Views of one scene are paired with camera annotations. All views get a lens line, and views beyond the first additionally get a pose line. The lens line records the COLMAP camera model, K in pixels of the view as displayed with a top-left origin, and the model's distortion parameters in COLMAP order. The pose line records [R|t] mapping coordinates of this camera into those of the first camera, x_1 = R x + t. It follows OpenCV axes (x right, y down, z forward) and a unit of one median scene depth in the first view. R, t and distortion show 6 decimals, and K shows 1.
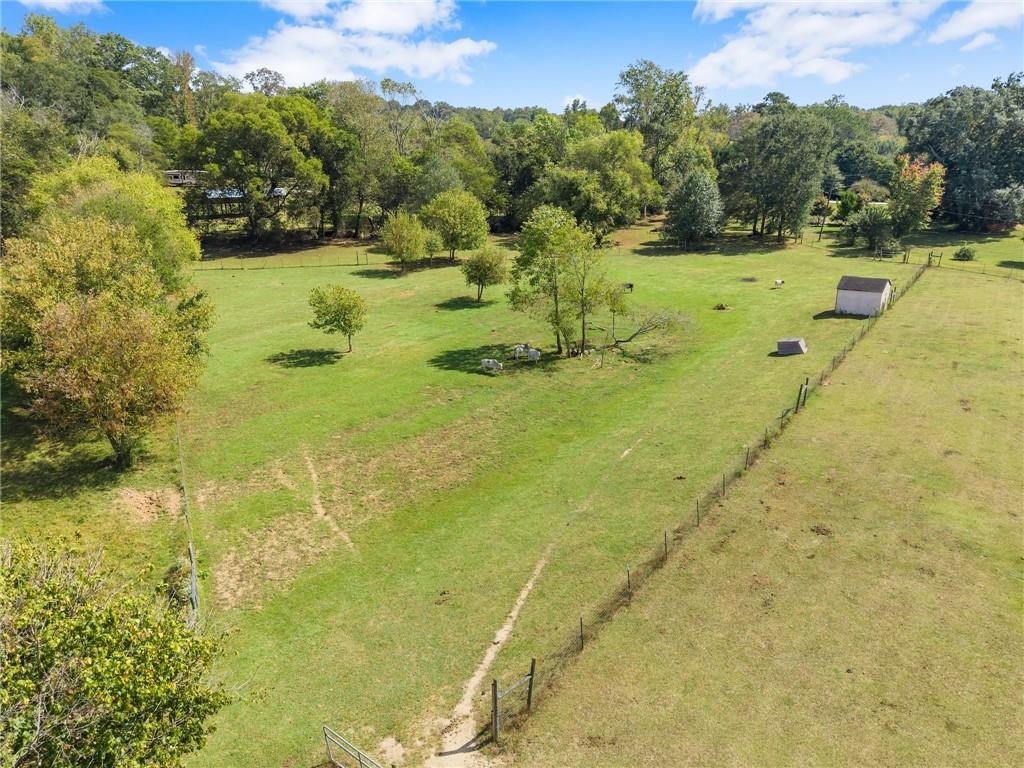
lens RADIAL K [[681.0, 0, 512.0], [0, 681.0, 384.0], [0, 0, 1]] dist [-0.001158, -0.001307]
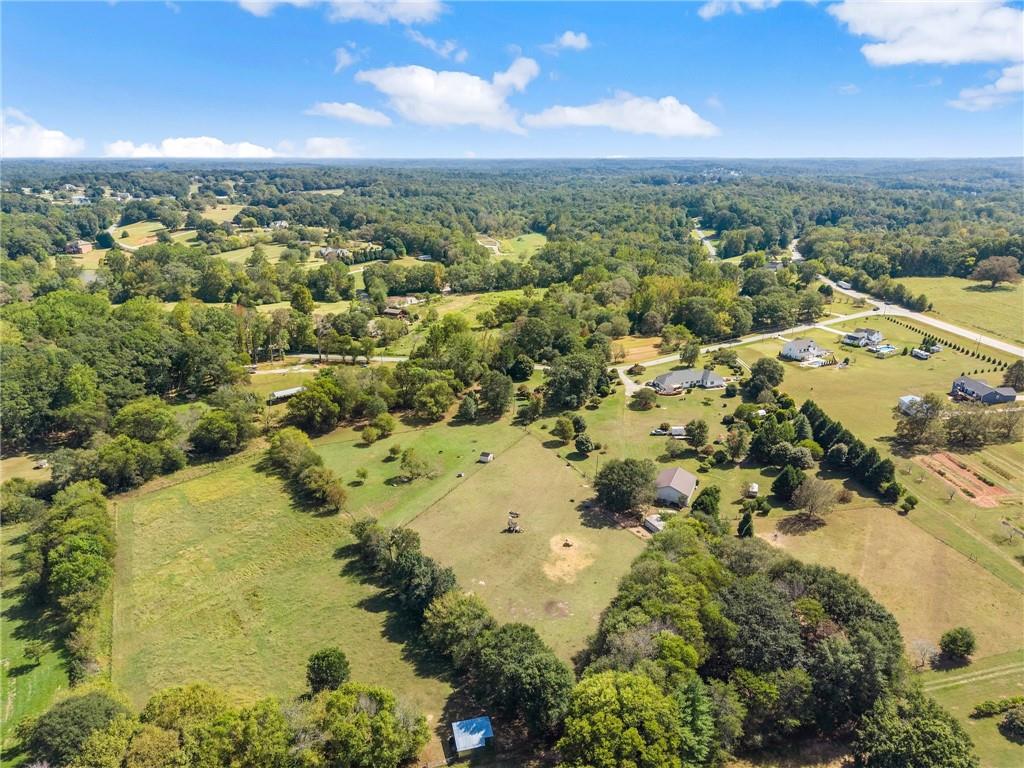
lens RADIAL K [[681.0, 0, 512.0], [0, 681.0, 384.0], [0, 0, 1]] dist [-0.001158, -0.001307]
pose [[0.990930, -0.050724, 0.124442, 0.112173], [0.052709, 0.998529, -0.012709, -0.334821], [-0.123614, 0.019153, 0.992146, -2.065780]]
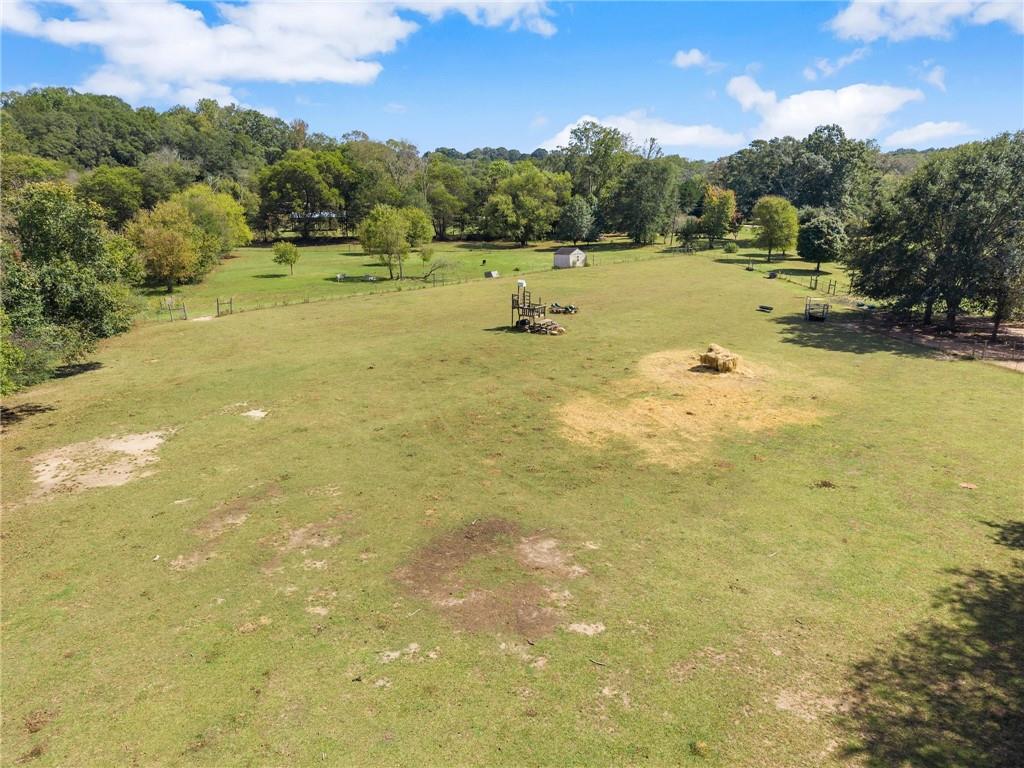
lens RADIAL K [[681.0, 0, 512.0], [0, 681.0, 384.0], [0, 0, 1]] dist [-0.001158, -0.001307]
pose [[0.978393, 0.053467, -0.199720, 0.482443], [-0.065451, 0.996400, -0.053885, 0.199225], [0.196120, 0.065793, 0.978370, -0.492555]]
